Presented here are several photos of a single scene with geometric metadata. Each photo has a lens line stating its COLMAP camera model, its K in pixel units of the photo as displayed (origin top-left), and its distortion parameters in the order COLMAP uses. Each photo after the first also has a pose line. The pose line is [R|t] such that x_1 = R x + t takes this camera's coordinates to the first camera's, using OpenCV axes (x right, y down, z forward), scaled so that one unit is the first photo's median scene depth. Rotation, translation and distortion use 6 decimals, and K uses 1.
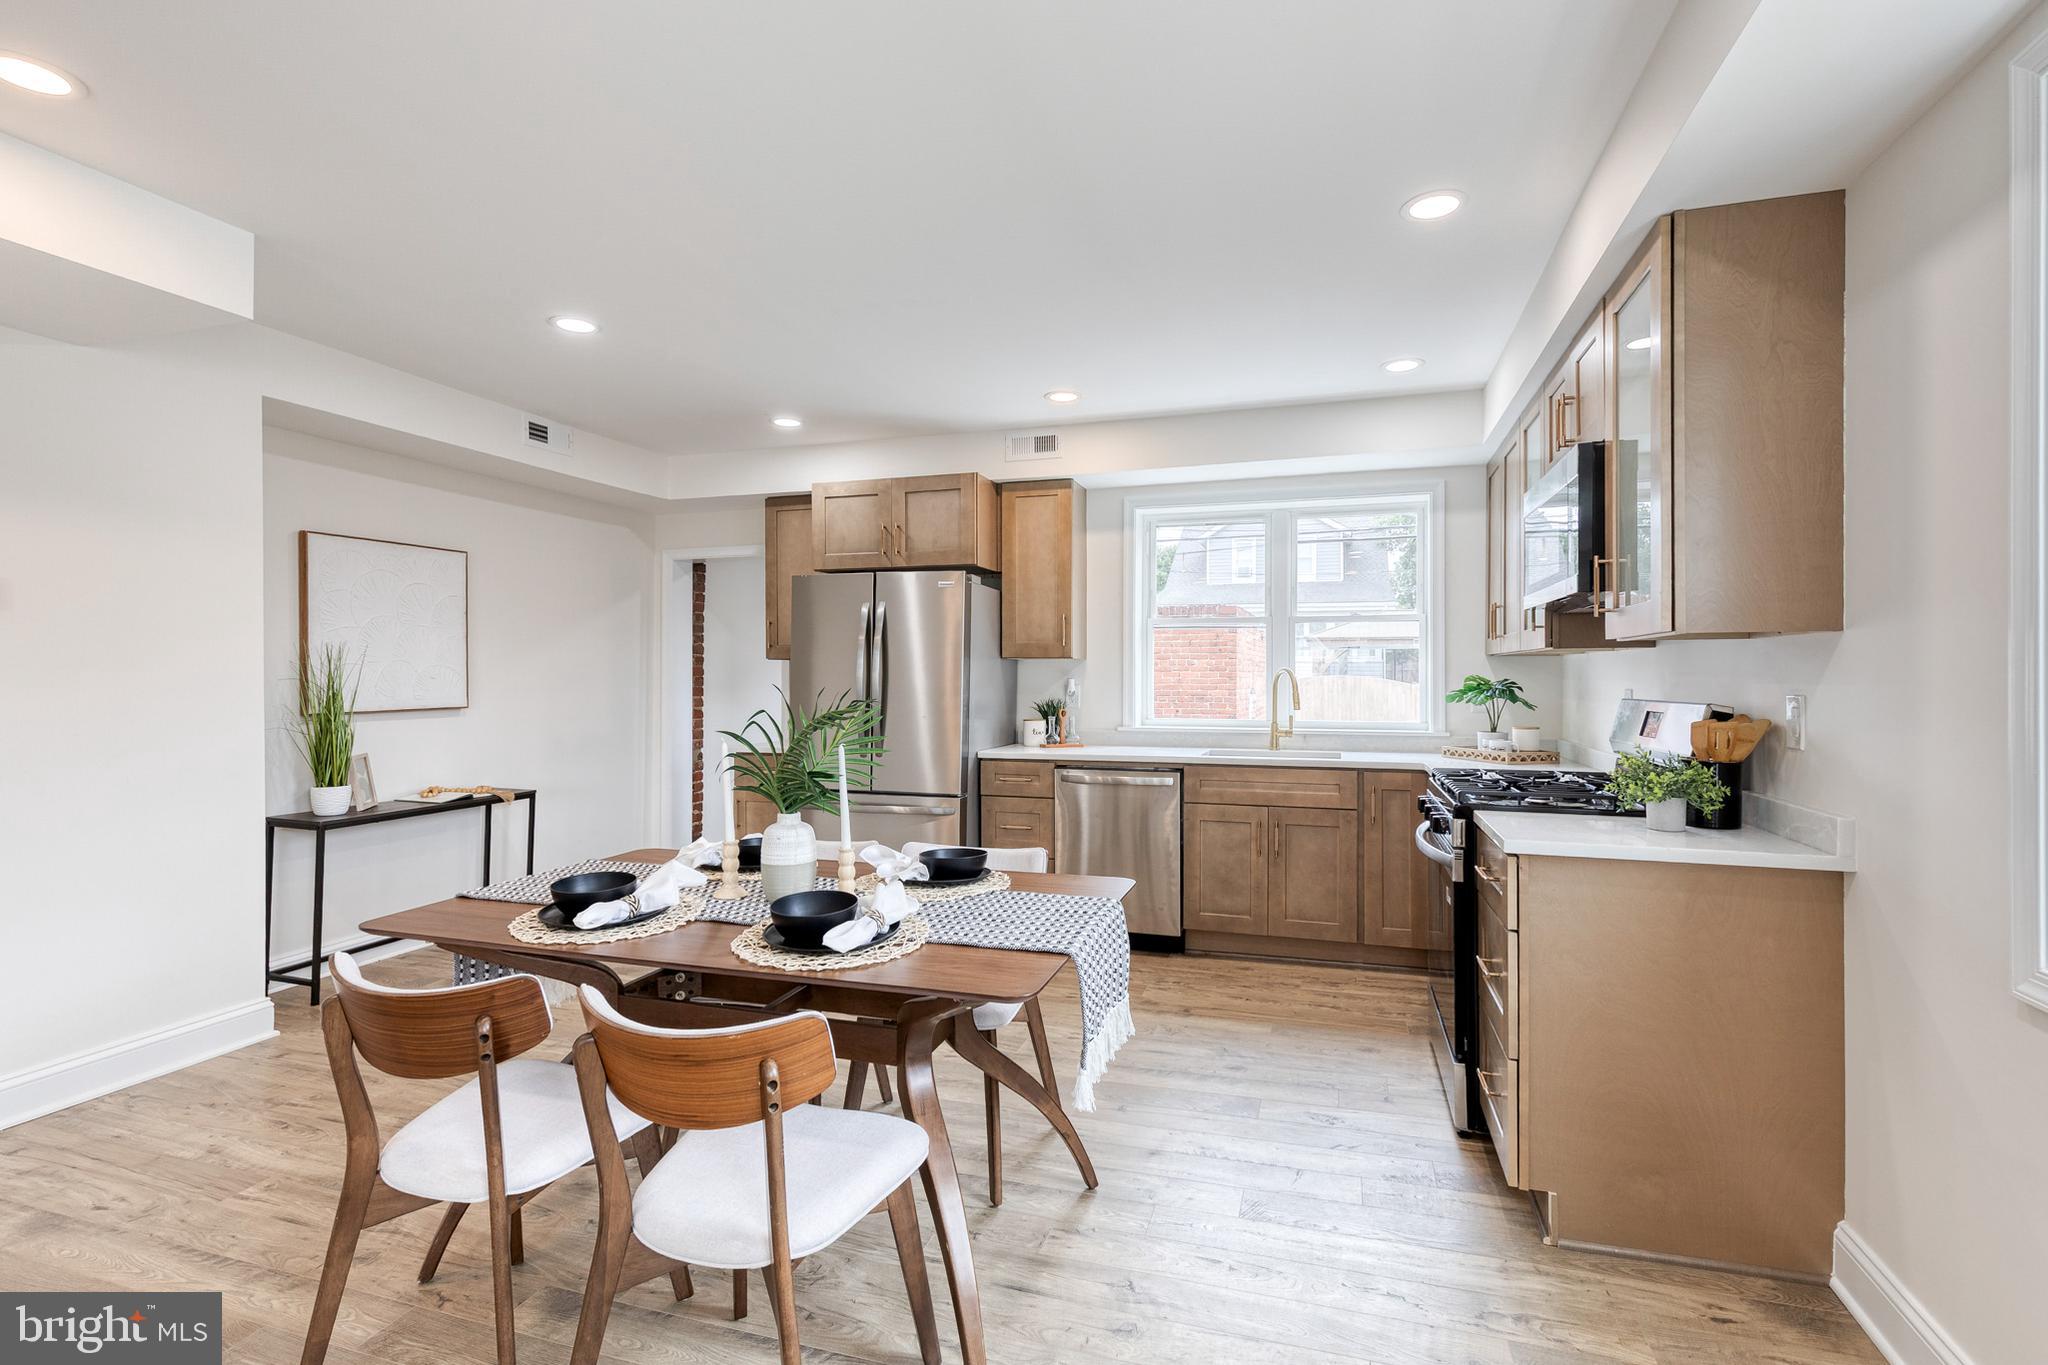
lens RADIAL K [[948.9, 0, 1043.5], [0, 948.9, 675.9], [0, 0, 1]] dist [0.005518, -0.000966]
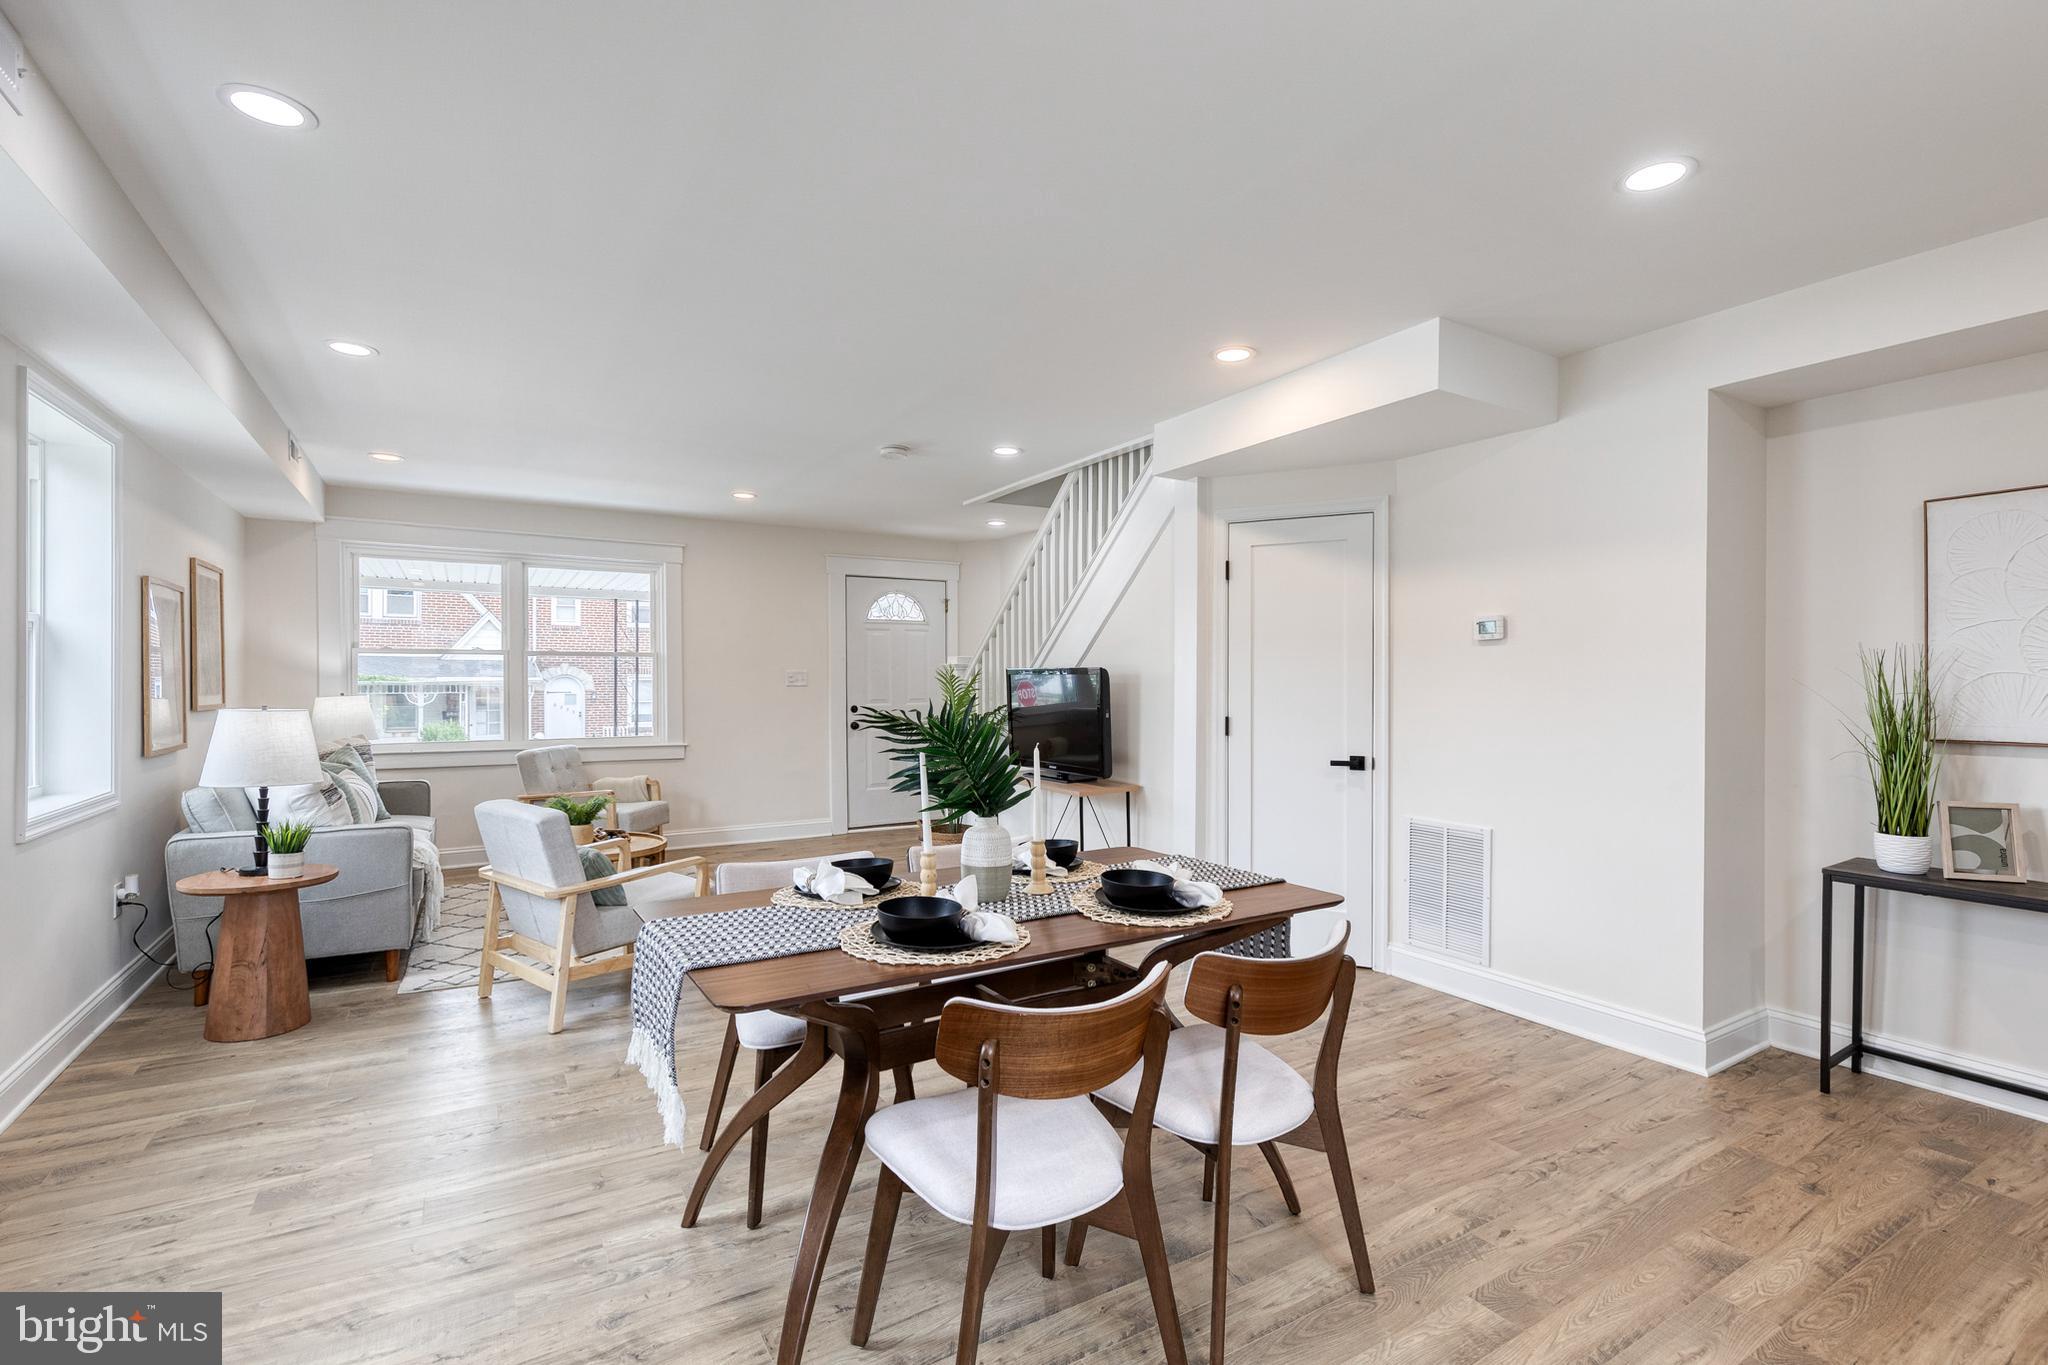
lens RADIAL K [[945.5, 0, 1045.8], [0, 945.5, 682.8], [0, 0, 1]] dist [0.006962, -0.000257]
pose [[-0.655082, 0.000563, -0.755558, 0.252918], [-0.004029, 0.999983, 0.004239, -0.004689], [0.755547, 0.005821, -0.655068, 0.907622]]
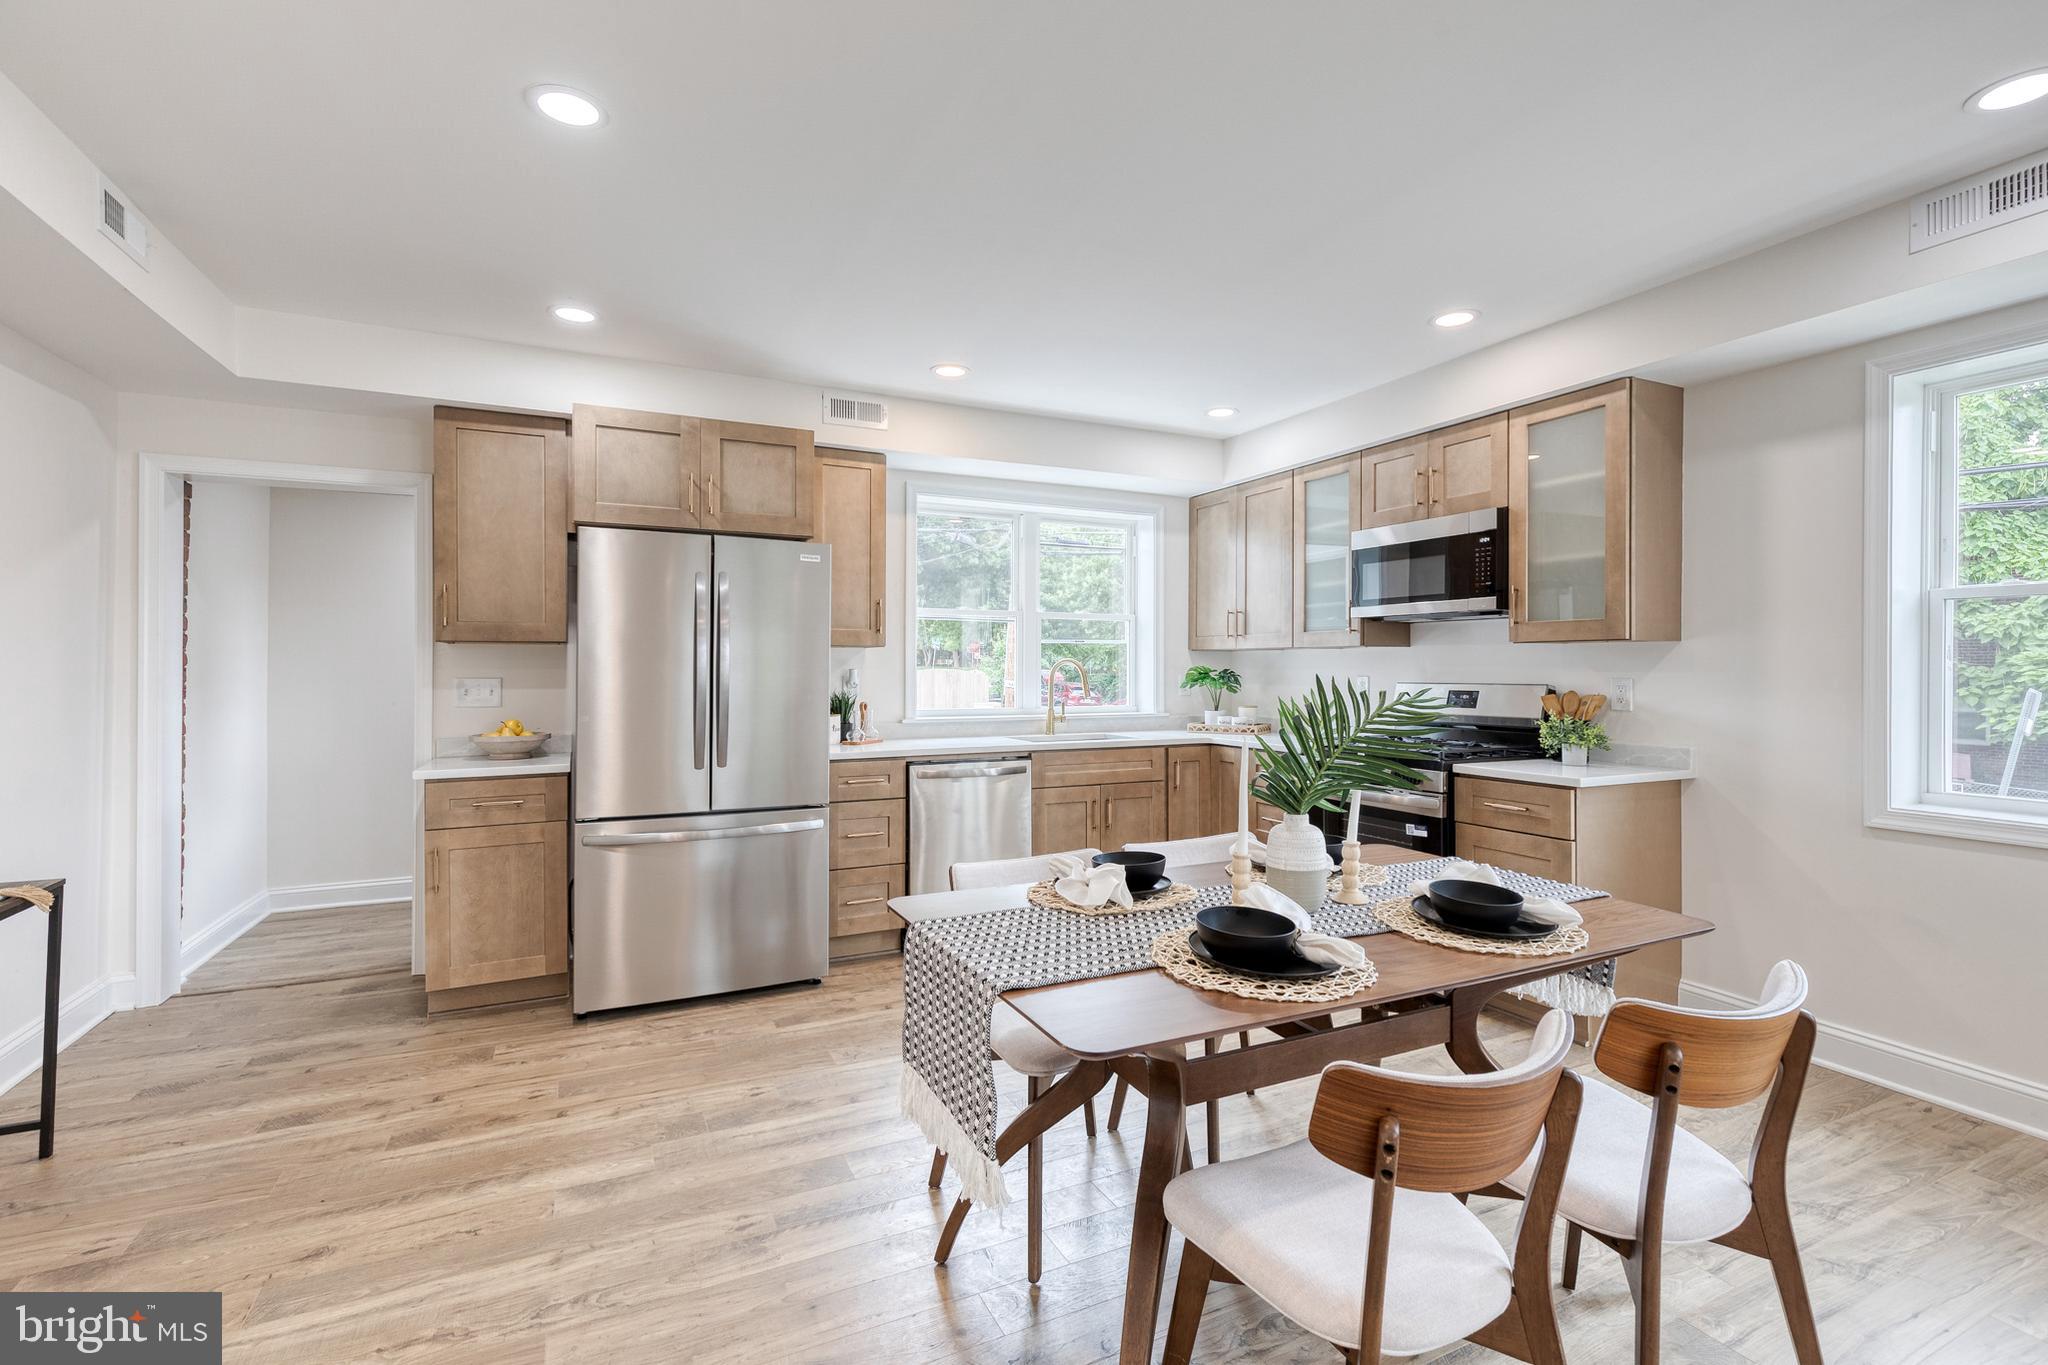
lens RADIAL K [[925.6, 0, 1043.2], [0, 925.6, 668.3], [0, 0, 1]] dist [0.006972, -0.000312]
pose [[0.724132, 0.000060, 0.689662, -0.558597], [-0.001353, 0.999998, 0.001334, 0.000988], [-0.689660, -0.001899, 0.724130, 0.271908]]
